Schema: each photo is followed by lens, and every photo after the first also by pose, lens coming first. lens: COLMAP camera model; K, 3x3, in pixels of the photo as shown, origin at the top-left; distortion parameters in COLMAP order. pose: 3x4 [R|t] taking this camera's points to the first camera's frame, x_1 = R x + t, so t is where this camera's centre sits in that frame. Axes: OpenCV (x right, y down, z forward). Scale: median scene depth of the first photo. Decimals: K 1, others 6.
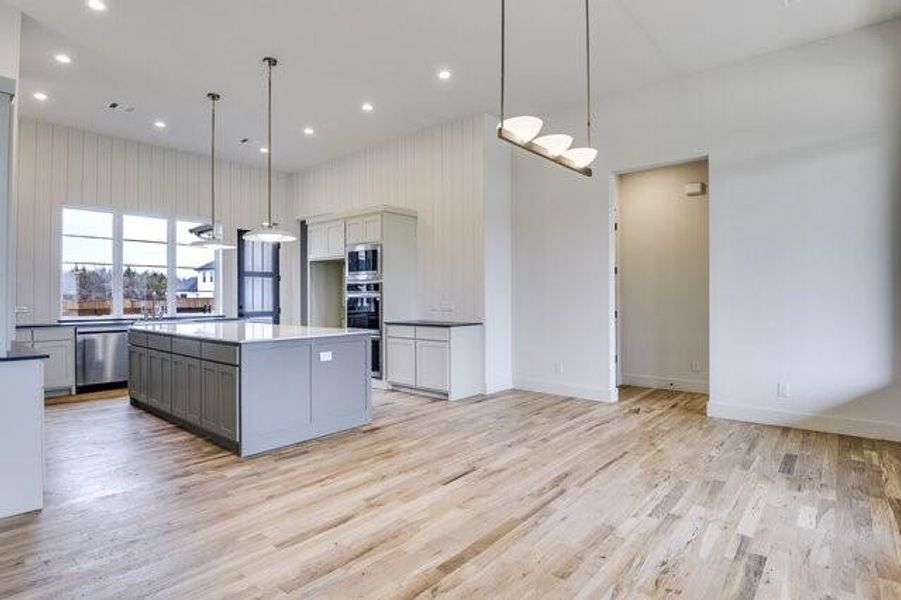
lens RADIAL K [[510.0, 0, 450.5], [0, 510.0, 300.0], [0, 0, 1]] dist [-0.018822, -0.000064]
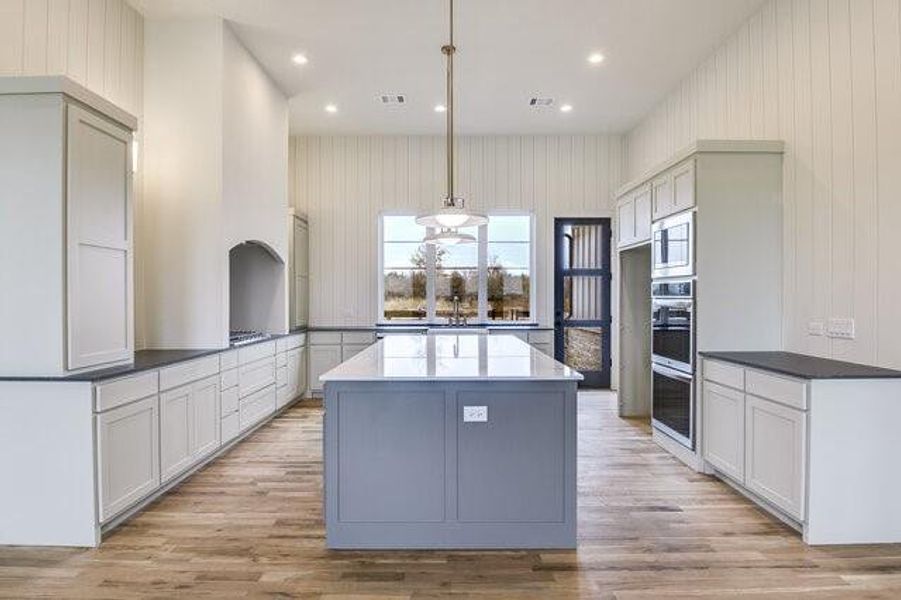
lens RADIAL K [[510.0, 0, 450.5], [0, 510.0, 300.0], [0, 0, 1]] dist [-0.018822, -0.000064]
pose [[0.625088, 0.007340, -0.780520, 0.133269], [-0.004655, 0.999973, 0.005676, -0.015014], [0.780540, 0.000085, 0.625105, 0.442551]]
